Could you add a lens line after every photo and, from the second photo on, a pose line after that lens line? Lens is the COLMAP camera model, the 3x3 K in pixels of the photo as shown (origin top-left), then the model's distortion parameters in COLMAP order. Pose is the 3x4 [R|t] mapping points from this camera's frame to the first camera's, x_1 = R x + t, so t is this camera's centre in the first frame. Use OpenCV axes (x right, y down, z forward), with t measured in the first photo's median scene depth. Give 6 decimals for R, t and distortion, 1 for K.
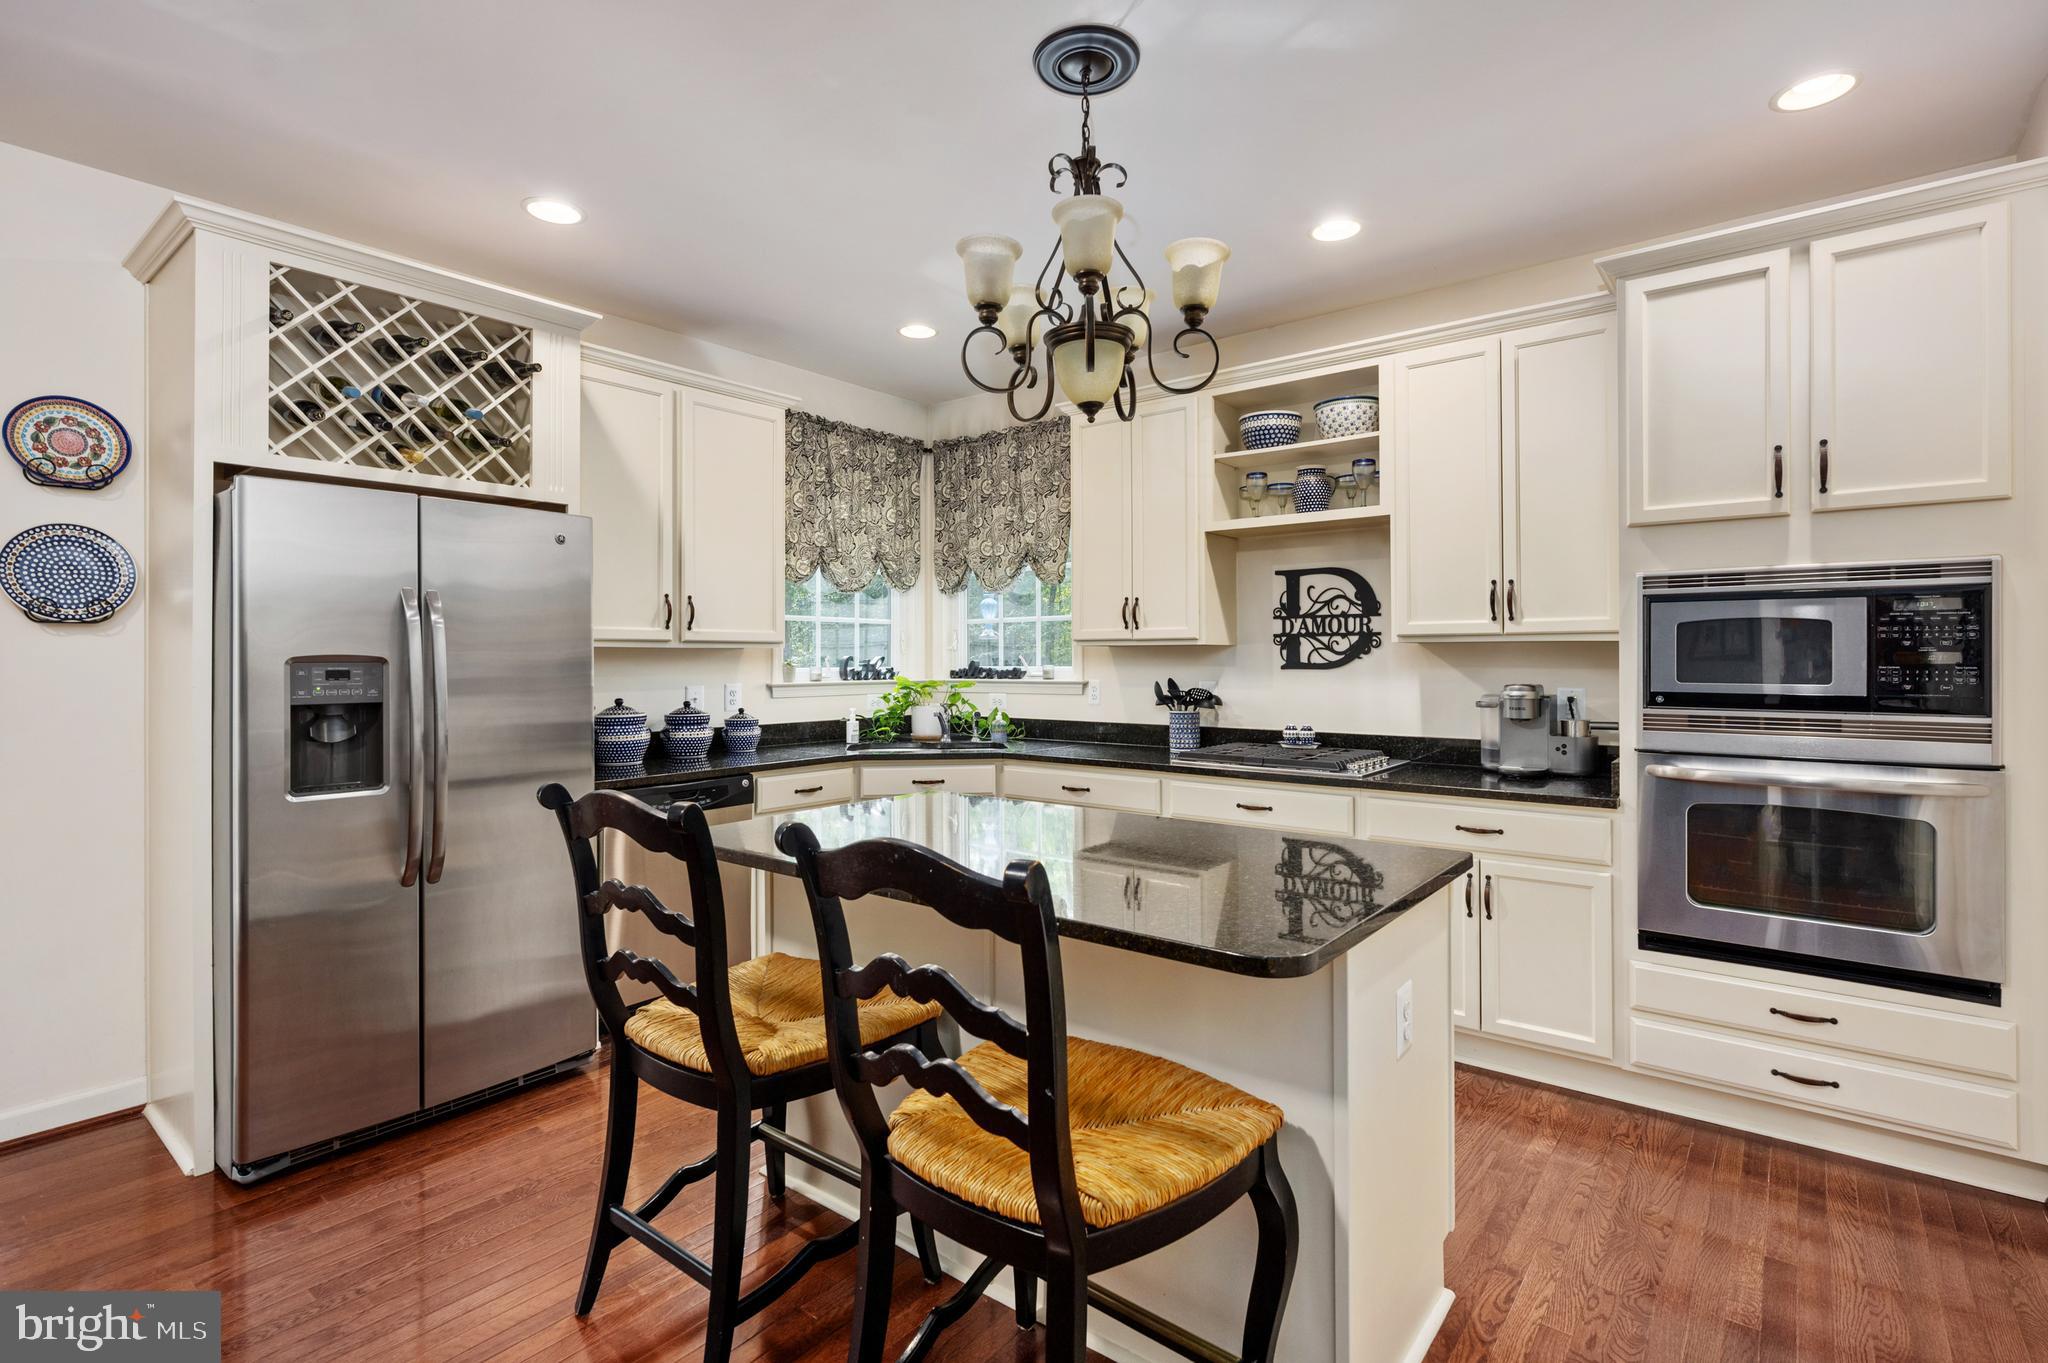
lens RADIAL K [[962.5, 0, 1036.5], [0, 962.5, 653.7], [0, 0, 1]] dist [0.001699, 0.000508]
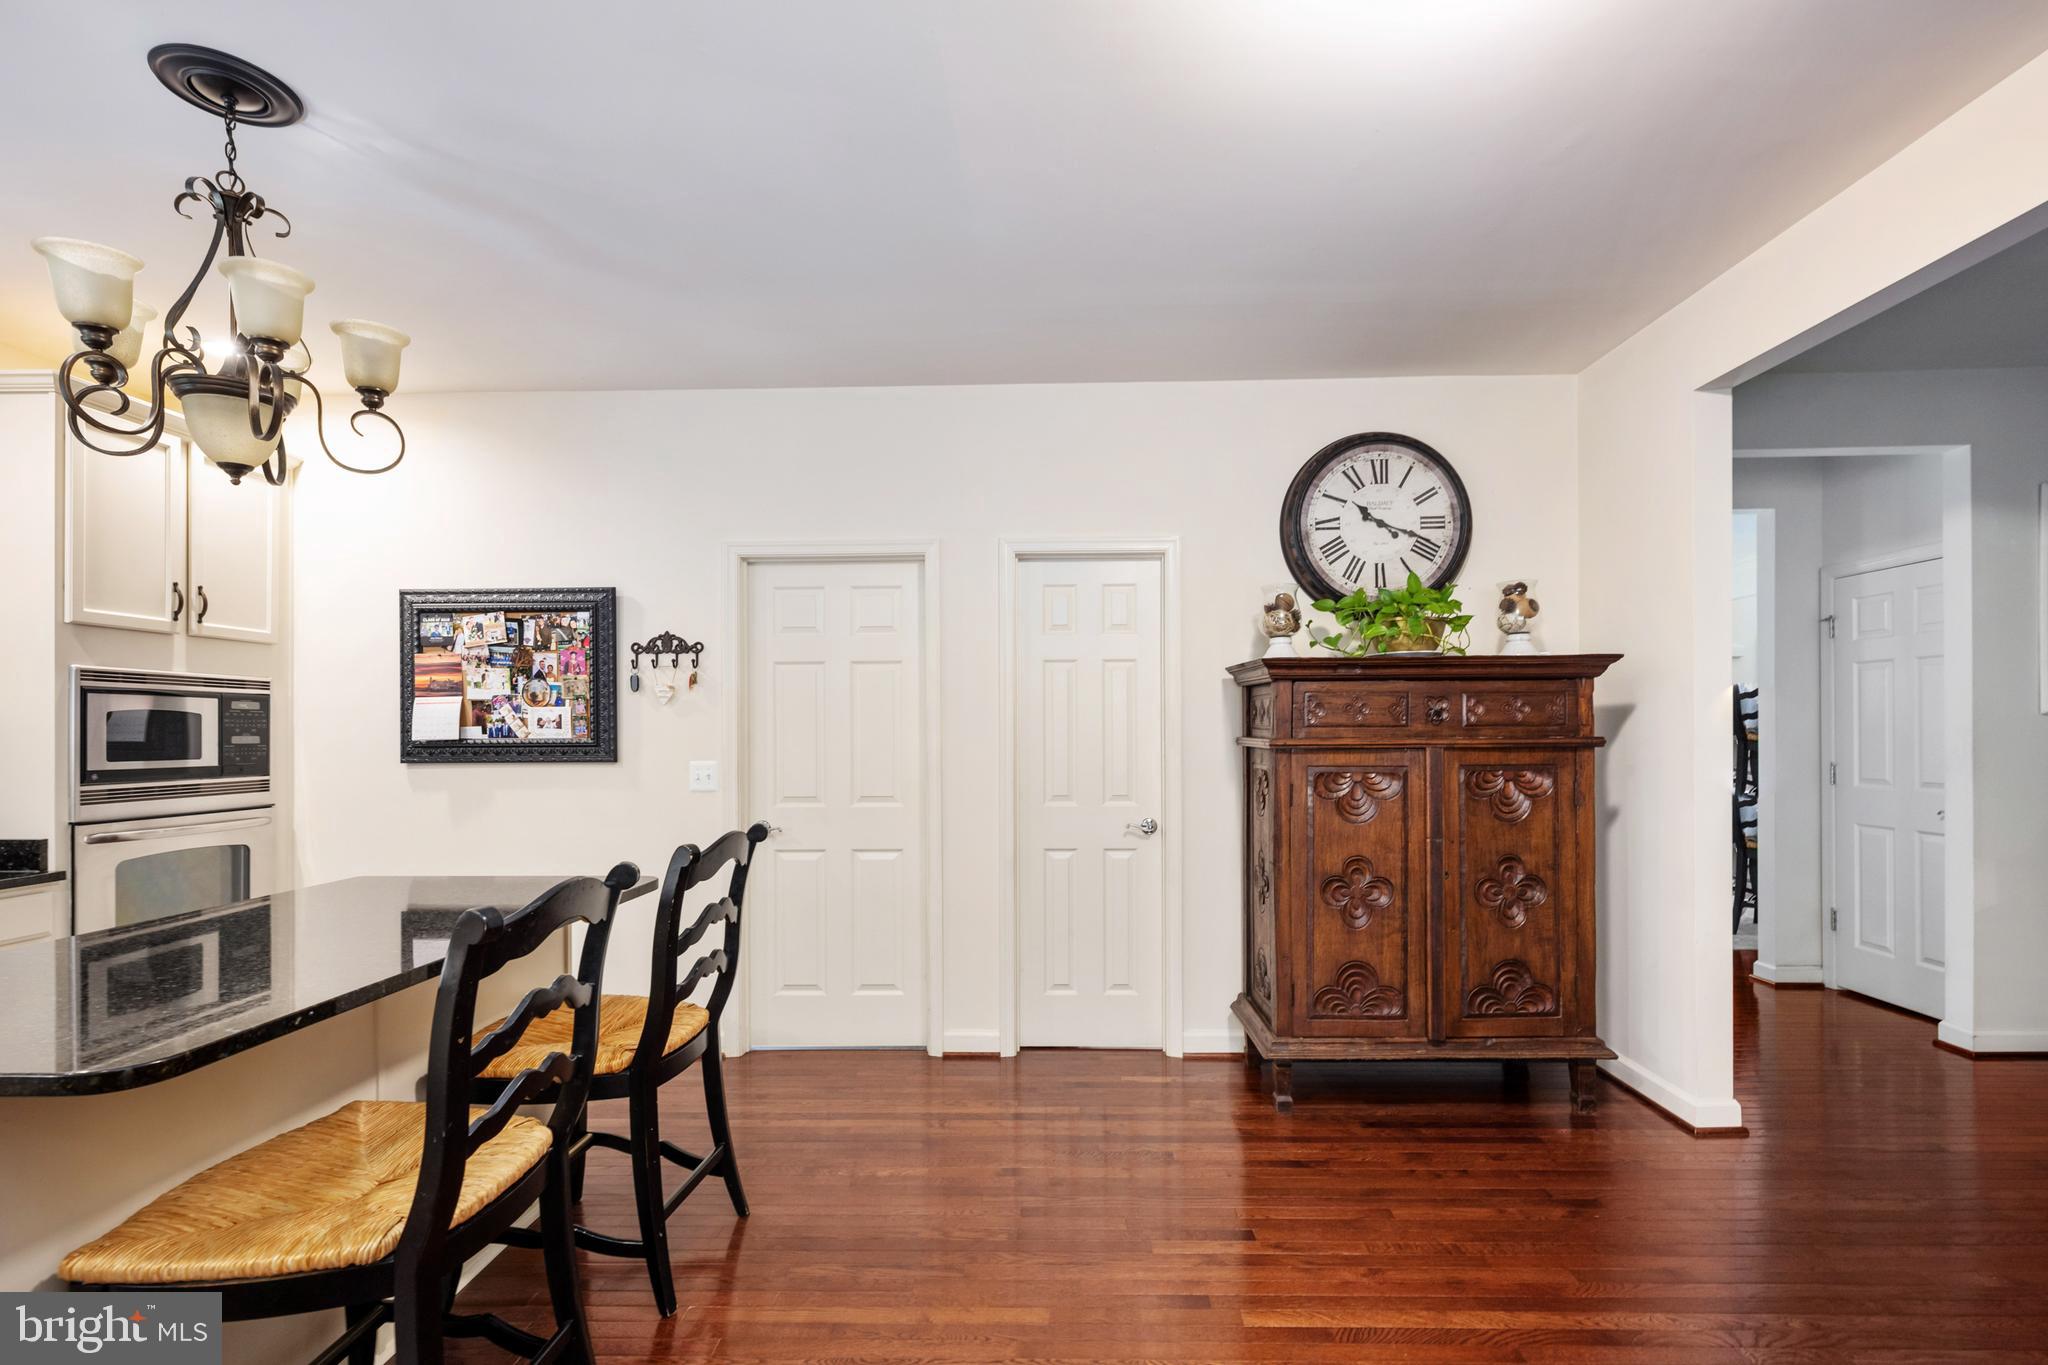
lens RADIAL K [[926.2, 0, 1044.0], [0, 926.2, 728.7], [0, 0, 1]] dist [0.000749, -0.000179]
pose [[-0.598890, 0.009455, 0.800775, -0.642199], [0.006176, 0.999955, -0.007187, 0.002950], [-0.800807, 0.000641, -0.598922, 0.524040]]
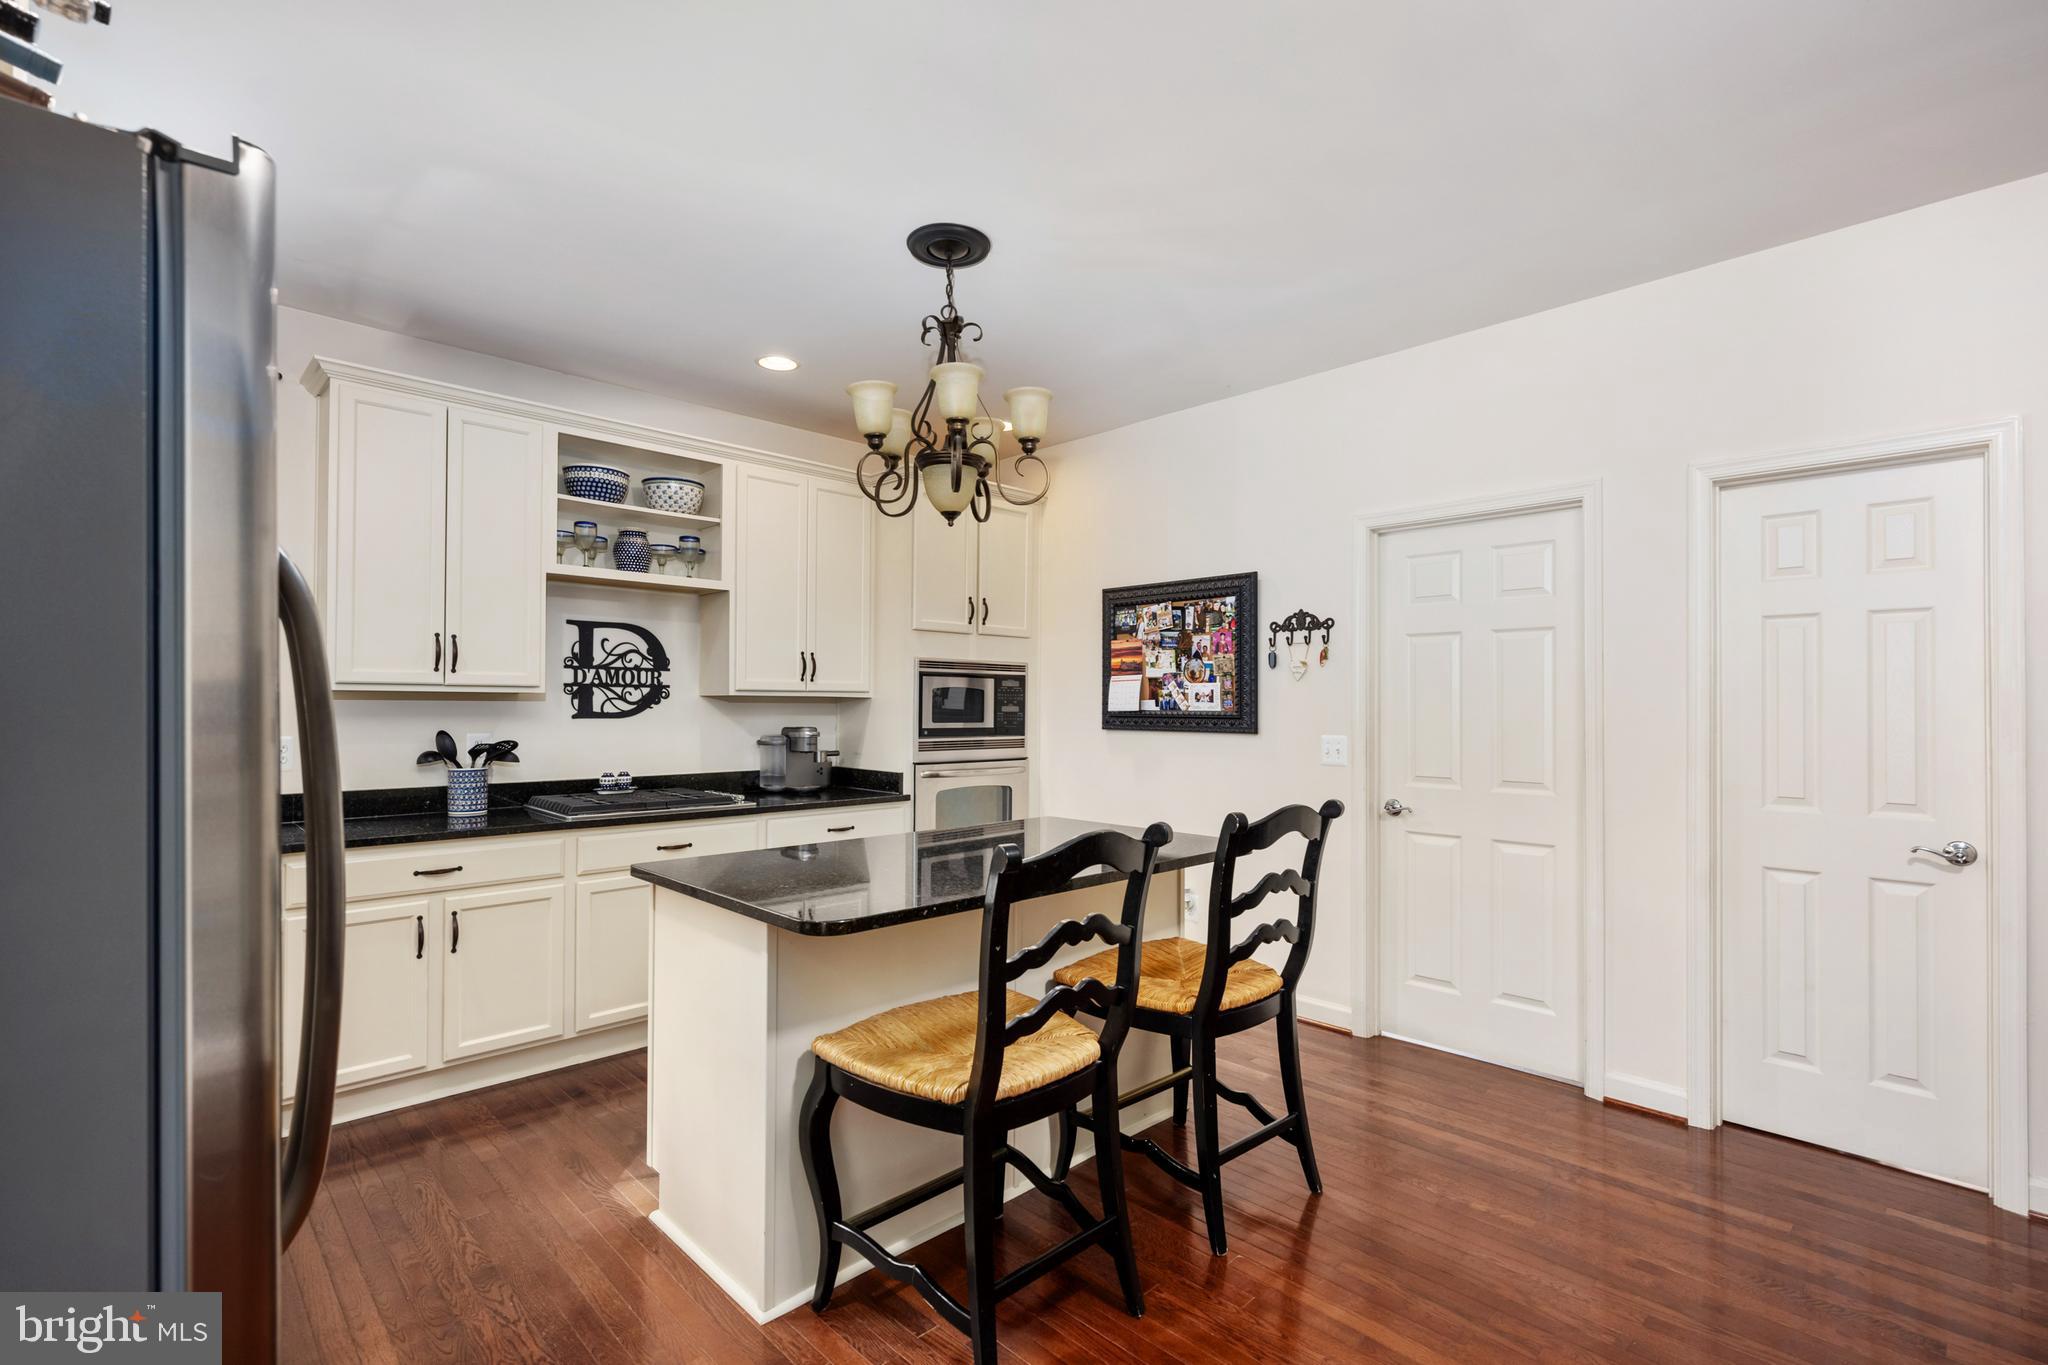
lens RADIAL K [[929.5, 0, 1029.2], [0, 929.5, 693.2], [0, 0, 1]] dist [0.001652, -0.000315]
pose [[0.129693, 0.017613, 0.991398, -0.668306], [-0.008174, 0.999827, -0.016693, 0.002111], [-0.991521, -0.005938, 0.129815, 0.420899]]
